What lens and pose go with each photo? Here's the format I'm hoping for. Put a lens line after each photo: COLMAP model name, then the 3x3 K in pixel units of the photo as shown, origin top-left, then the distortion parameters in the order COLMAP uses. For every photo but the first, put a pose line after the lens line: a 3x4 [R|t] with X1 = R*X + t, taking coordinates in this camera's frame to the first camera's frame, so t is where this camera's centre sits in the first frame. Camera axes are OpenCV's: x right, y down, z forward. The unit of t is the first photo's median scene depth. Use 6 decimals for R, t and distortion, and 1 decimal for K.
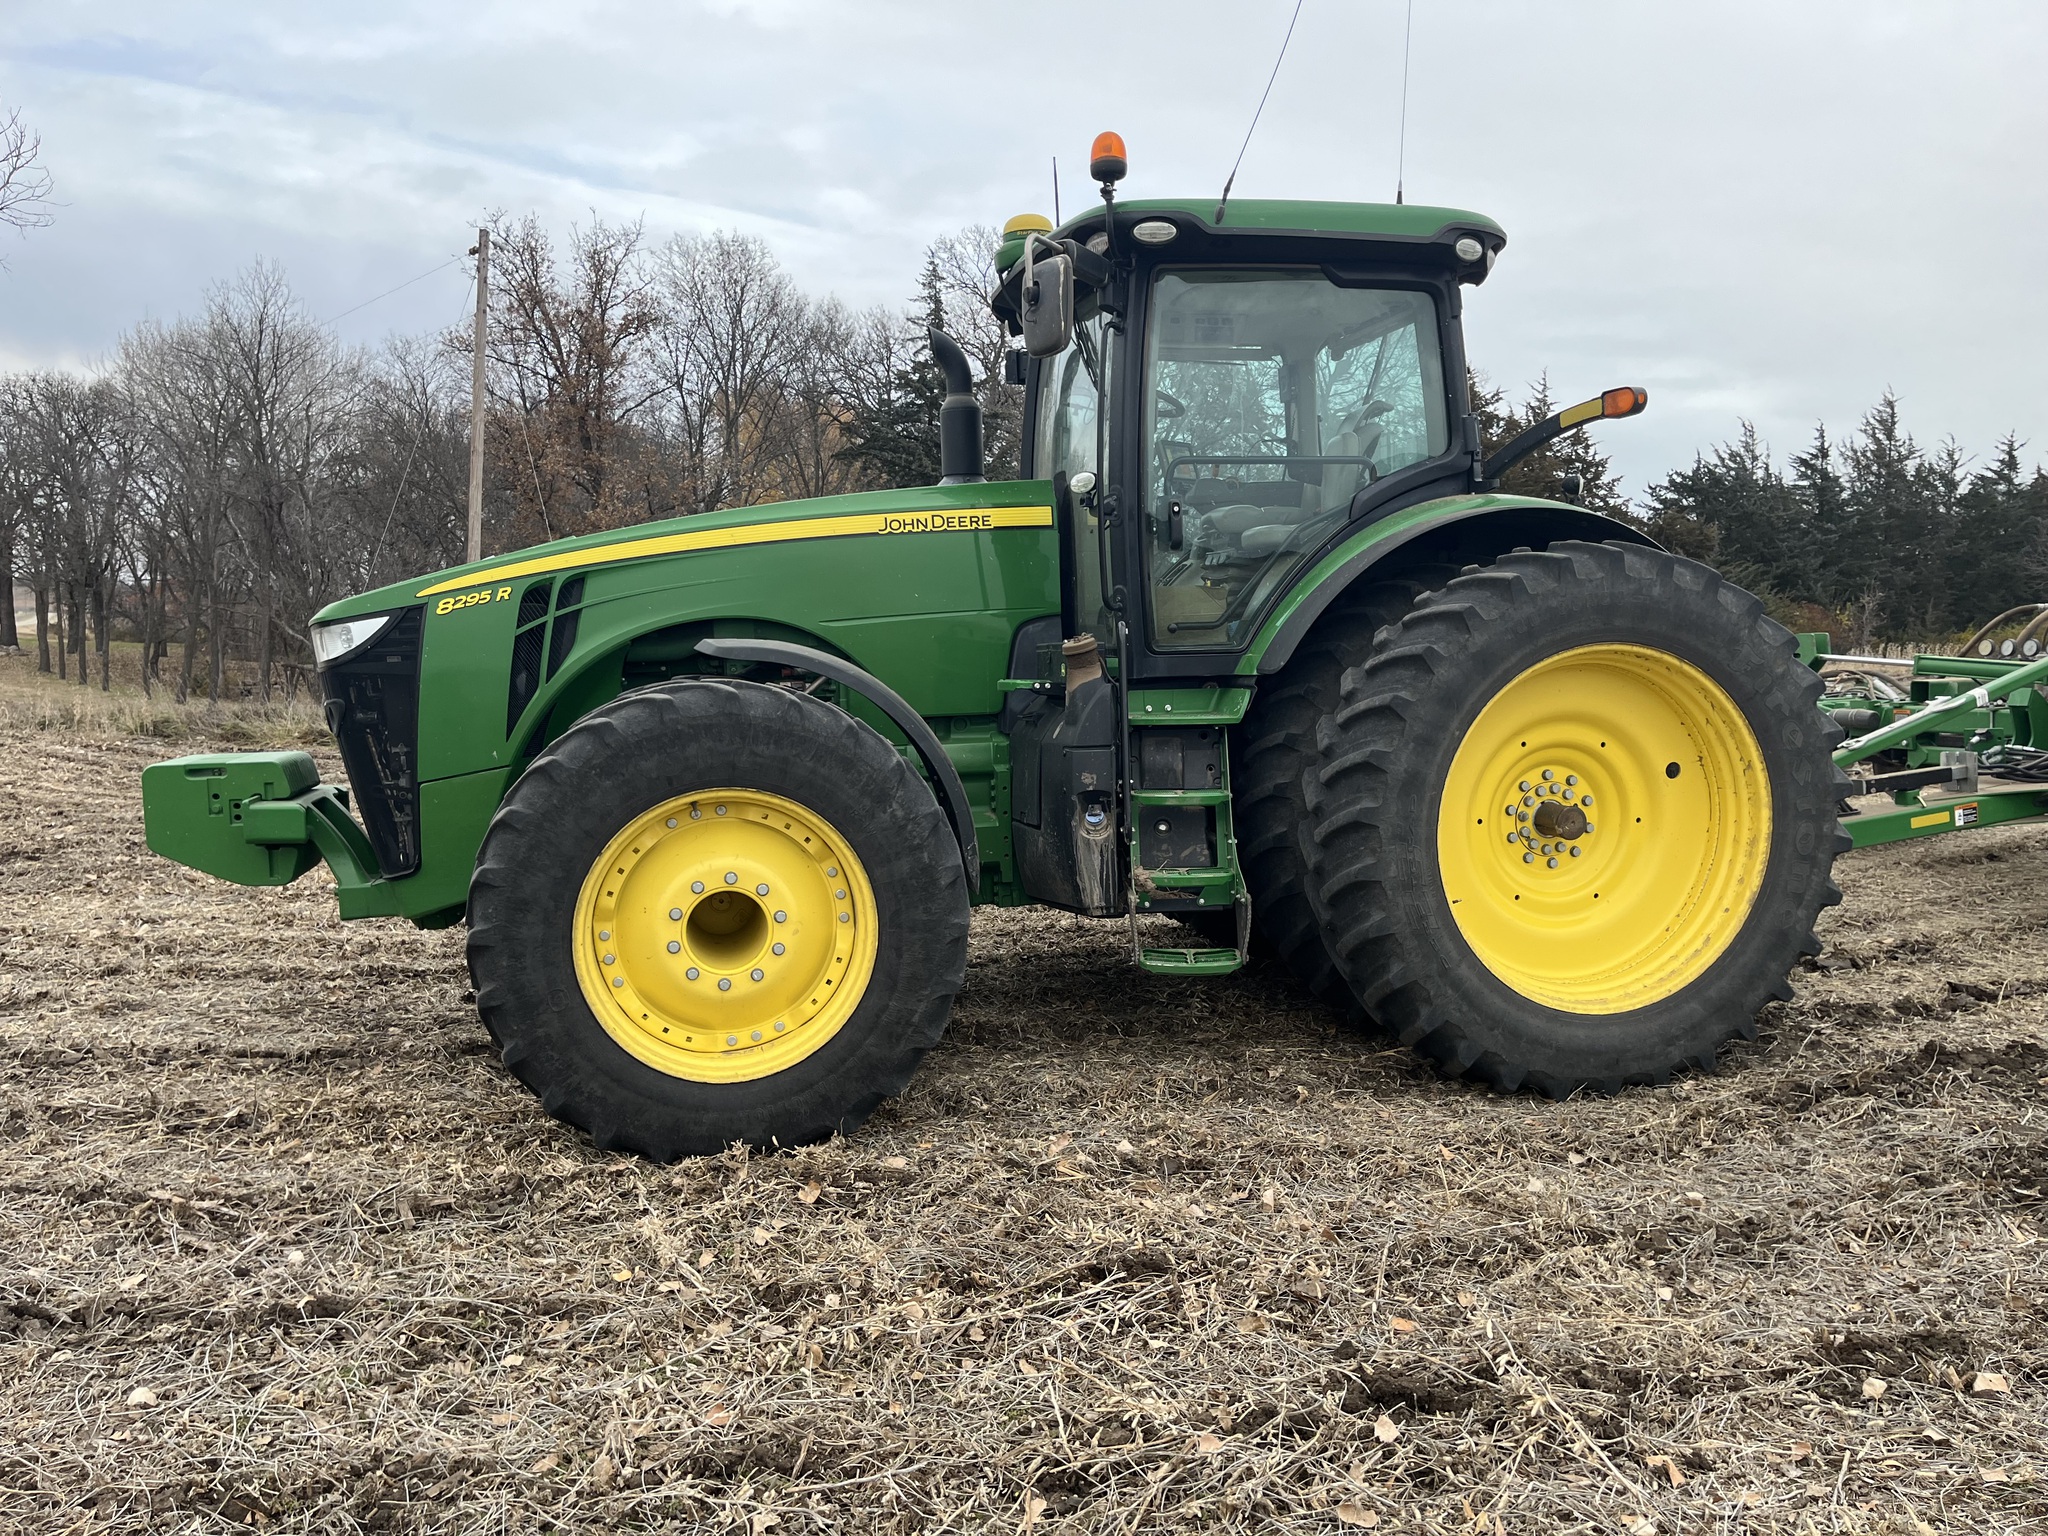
lens RADIAL K [[1559.2, 0, 1032.7], [0, 1559.2, 763.9], [0, 0, 1]] dist [0.069179, -0.090976]
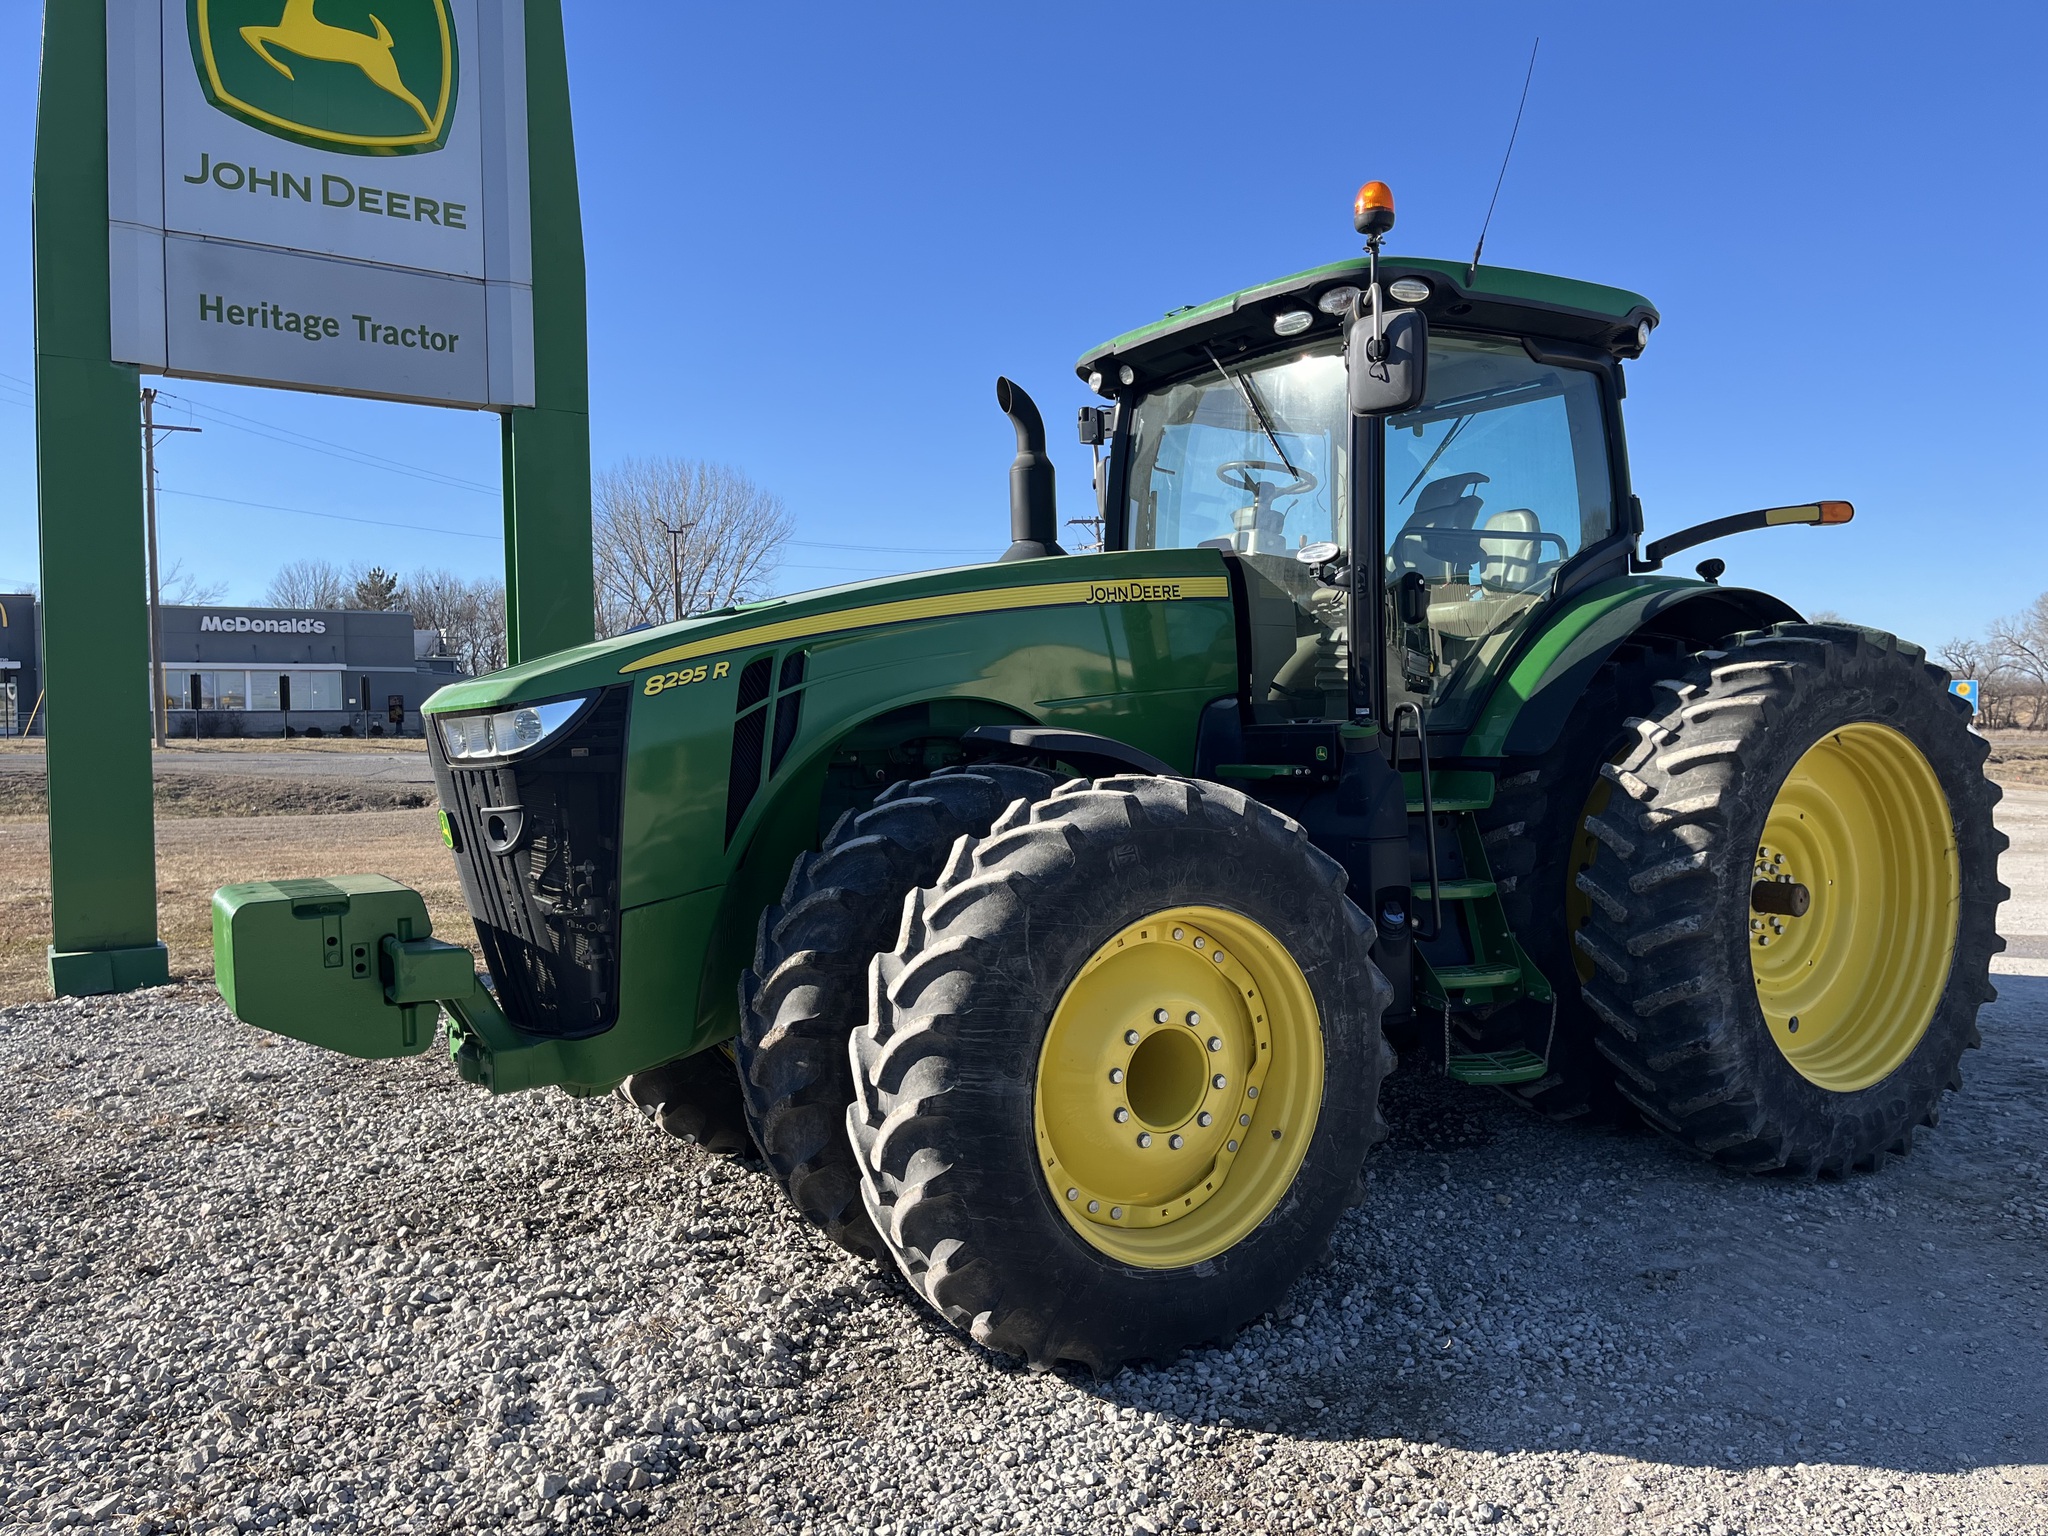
lens RADIAL K [[1559.2, 0, 1042.1], [0, 1559.2, 760.0], [0, 0, 1]] dist [0.069179, -0.090976]
pose [[0.946809, -0.013436, 0.321515, -0.436860], [0.028343, 0.998727, -0.041729, -0.023977], [-0.320545, 0.048622, 0.945985, 0.189141]]
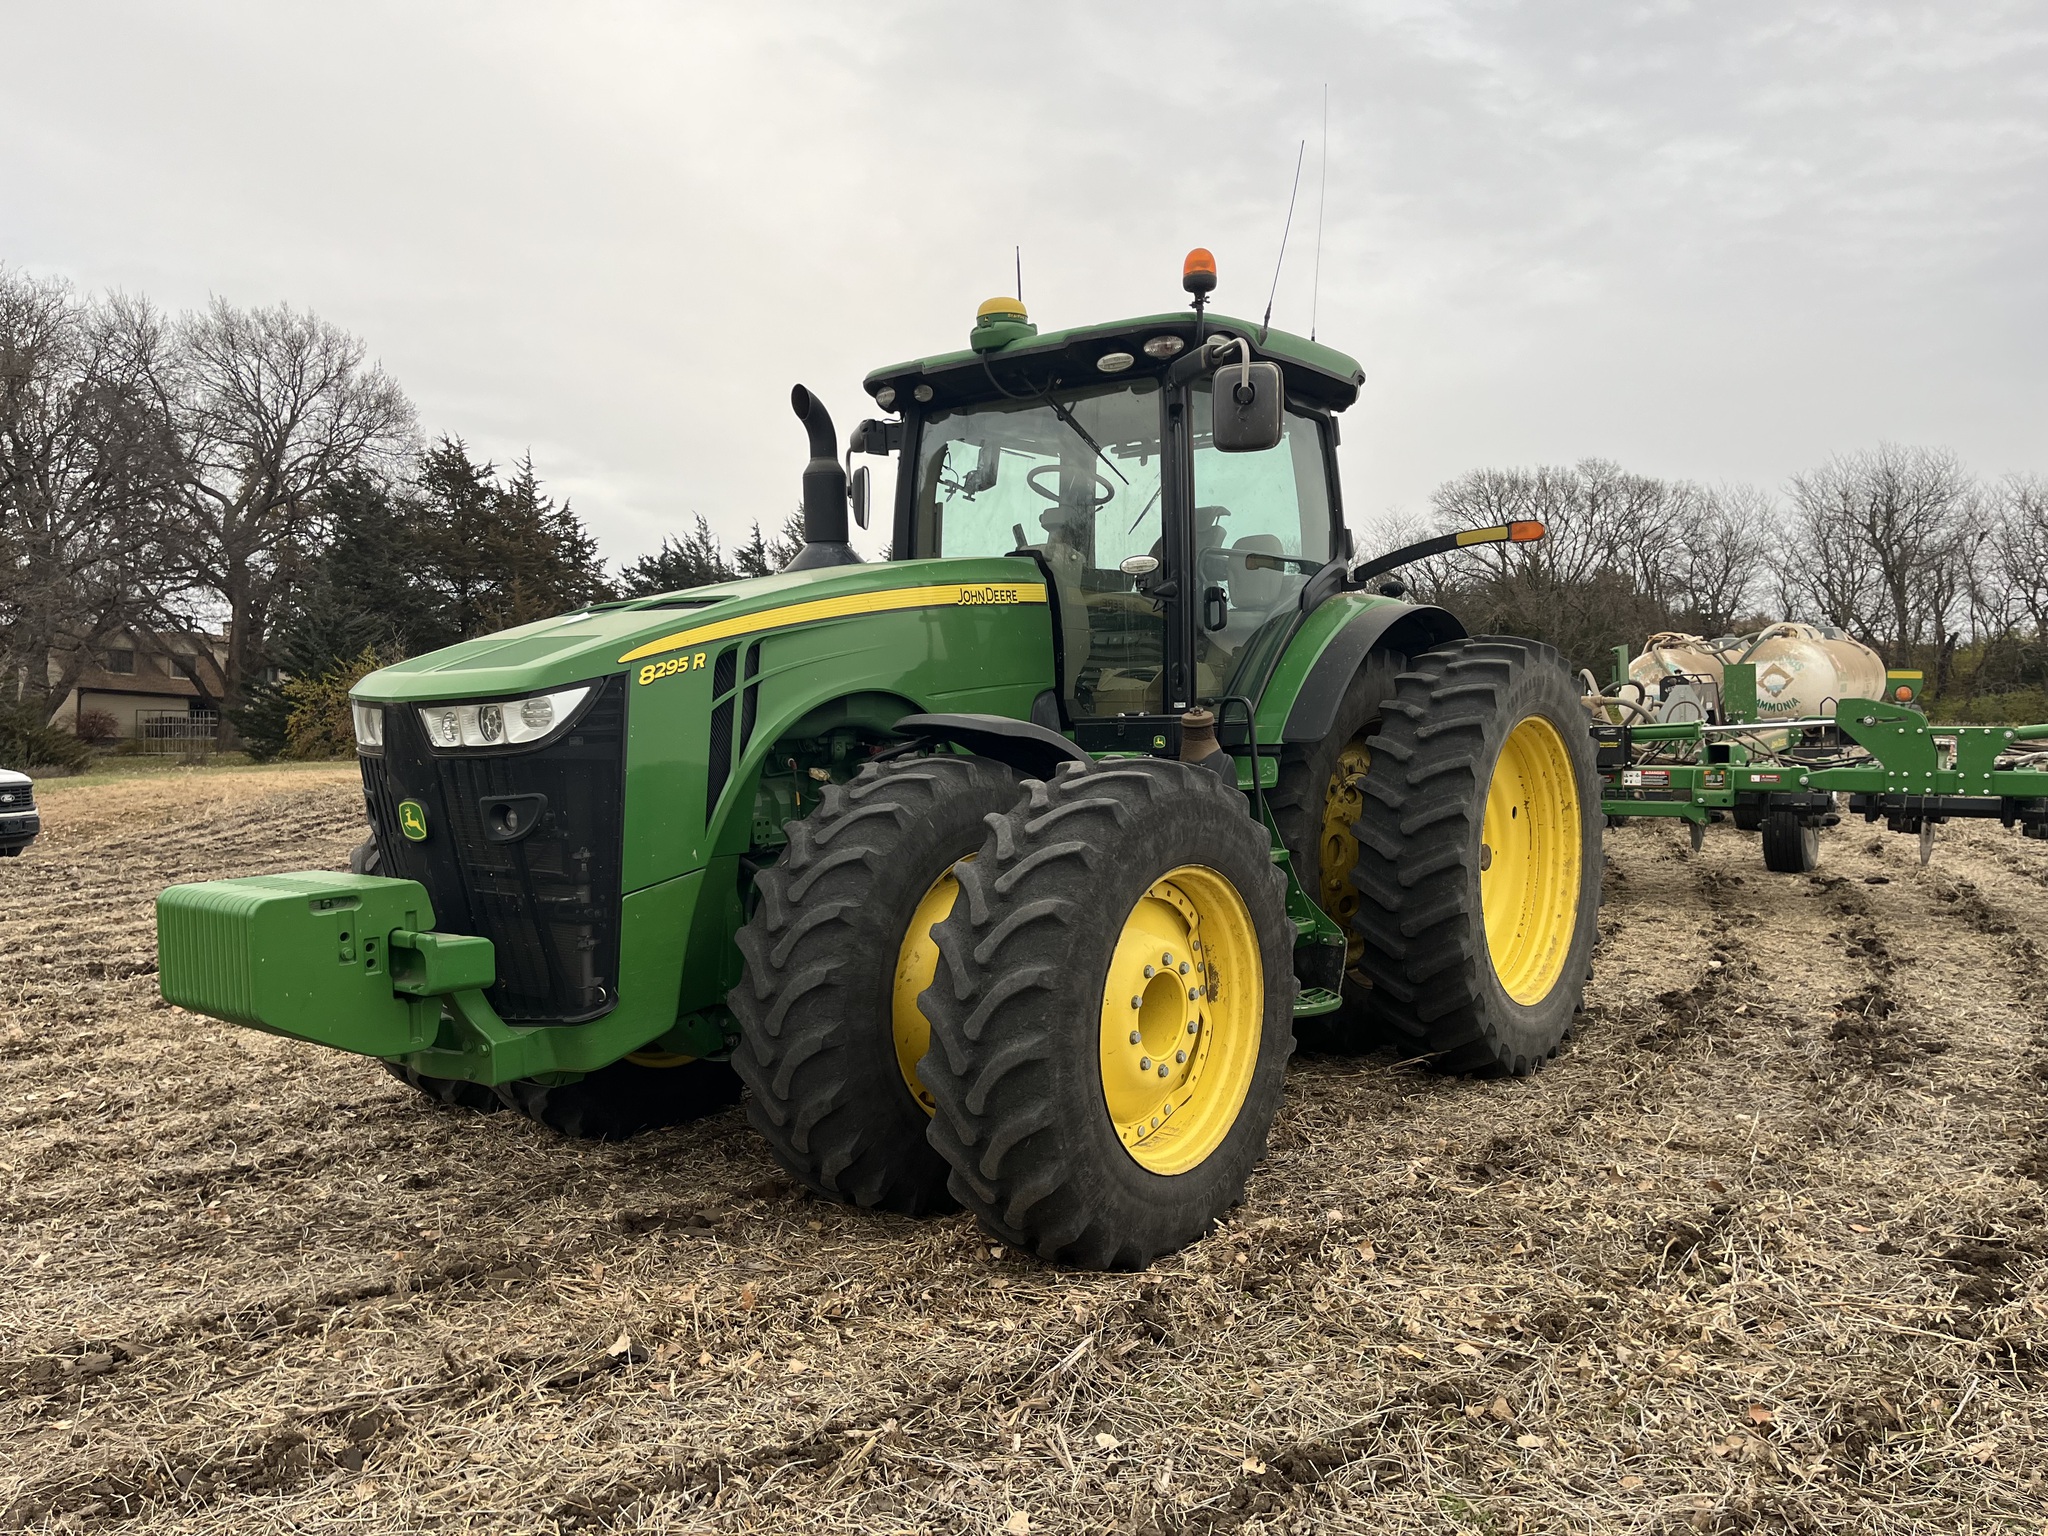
lens RADIAL K [[1559.2, 0, 1037.8], [0, 1559.2, 761.7], [0, 0, 1]] dist [0.069179, -0.090976]
pose [[0.776222, -0.022358, 0.630063, -0.718320], [0.052840, 0.998162, -0.029677, -0.020477], [-0.628241, 0.056329, 0.775977, 0.242383]]
